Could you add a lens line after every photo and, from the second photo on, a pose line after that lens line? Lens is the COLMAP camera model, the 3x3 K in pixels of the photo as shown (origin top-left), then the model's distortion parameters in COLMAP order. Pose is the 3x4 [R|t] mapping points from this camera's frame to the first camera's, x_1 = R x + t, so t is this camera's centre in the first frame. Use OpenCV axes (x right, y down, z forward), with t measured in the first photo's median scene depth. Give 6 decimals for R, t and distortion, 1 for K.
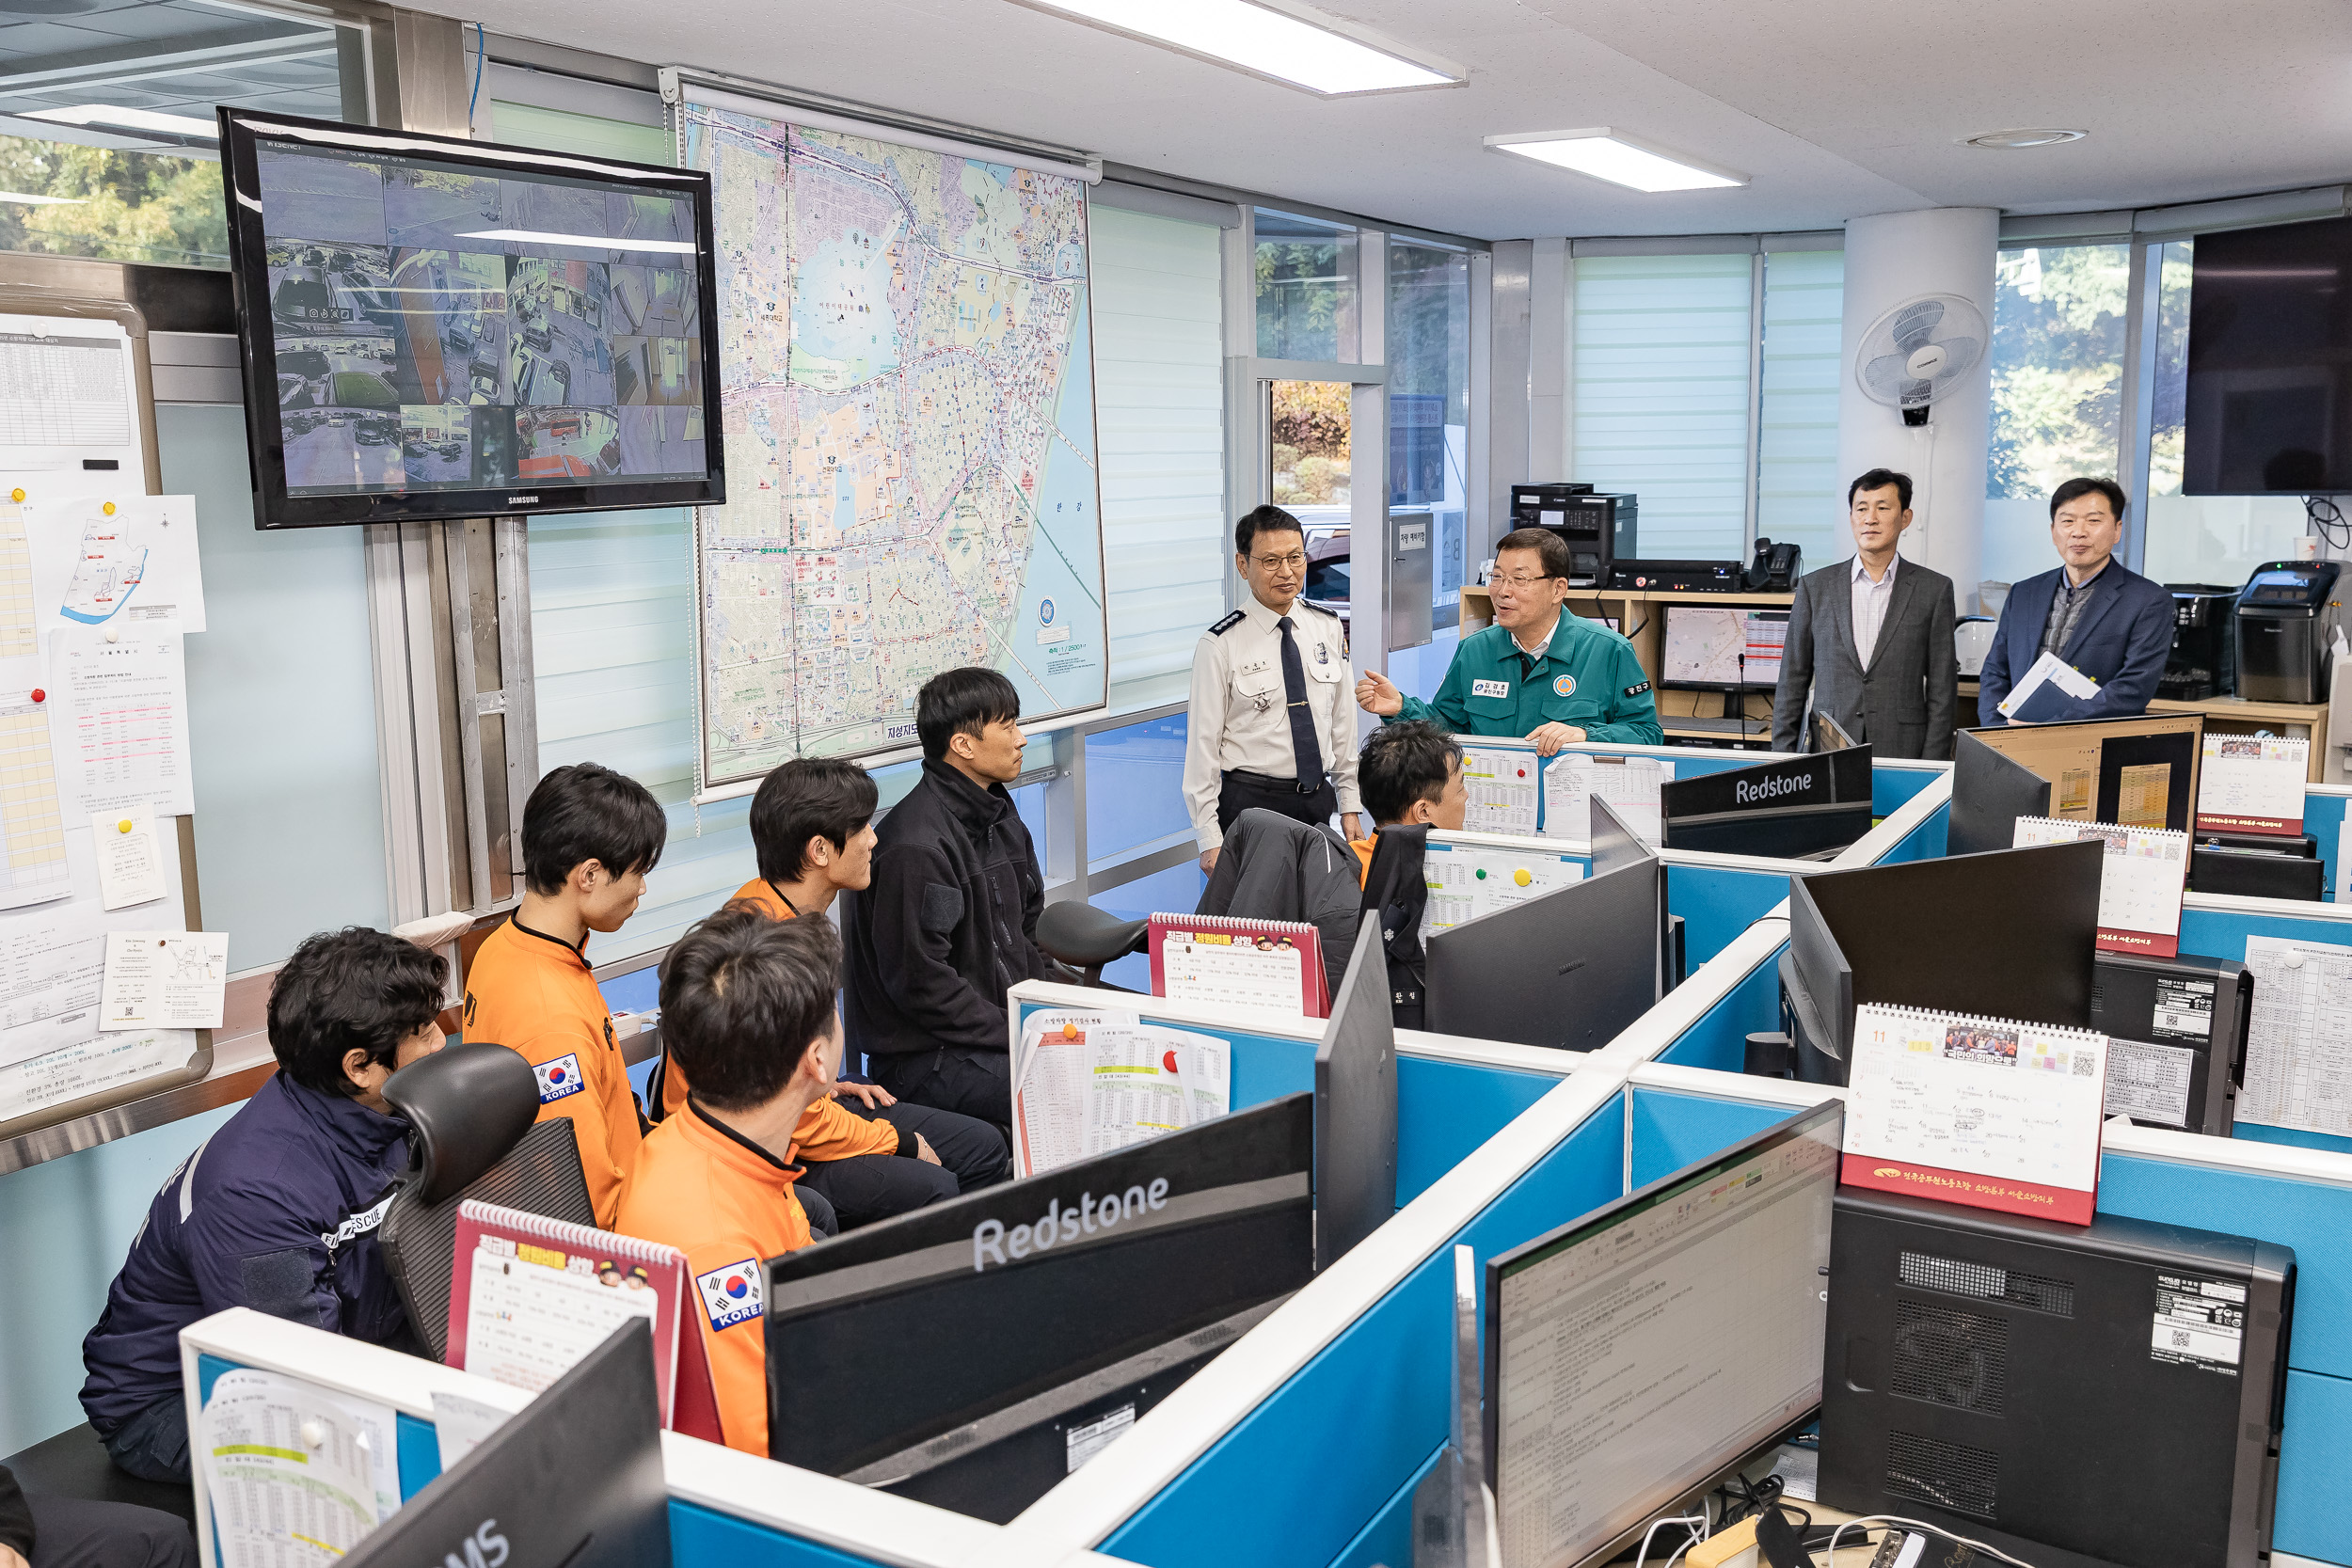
lens RADIAL K [[2127.3, 0, 1176.0], [0, 2127.3, 784.0], [0, 0, 1]] dist [-0.008937, 0.076624]
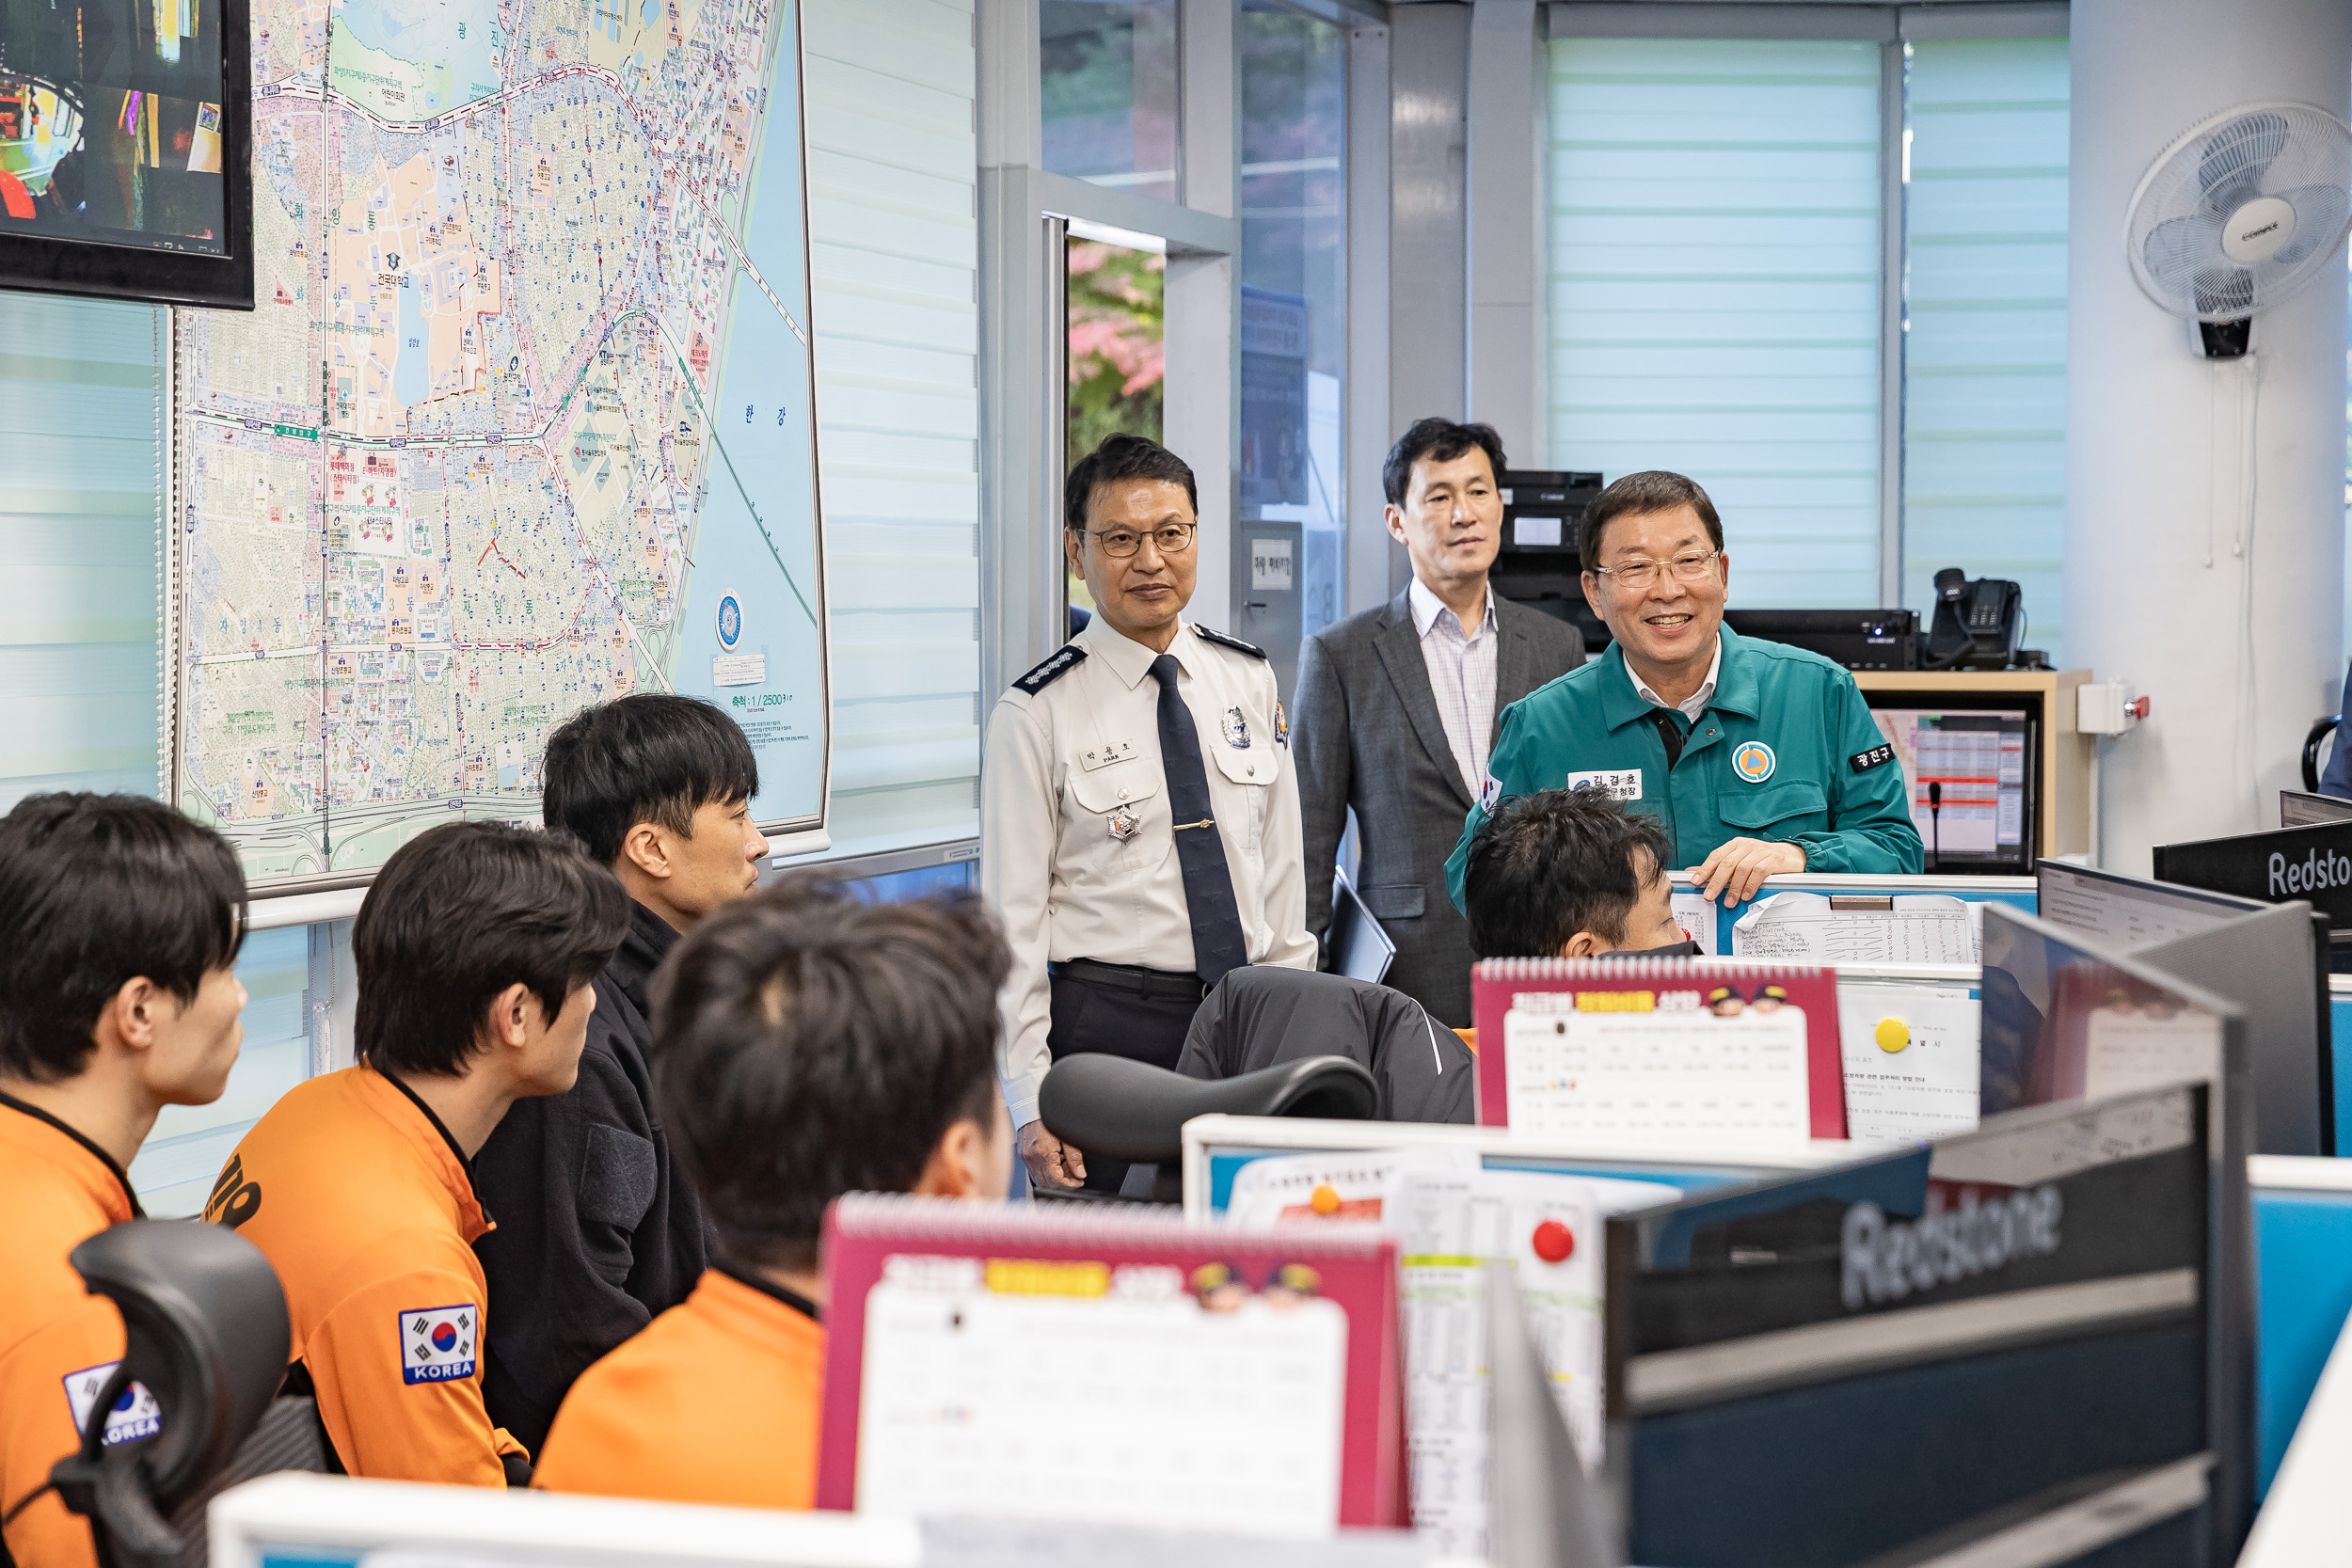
lens RADIAL K [[4445.6, 0, 1176.0], [0, 4445.6, 784.0], [0, 0, 1]] dist [0.057555, 0.067095]
pose [[0.981956, 0.002658, 0.189089, -0.176424], [0.018841, 0.993551, -0.111807, 0.084209], [-0.188167, 0.113352, 0.975574, -0.020926]]
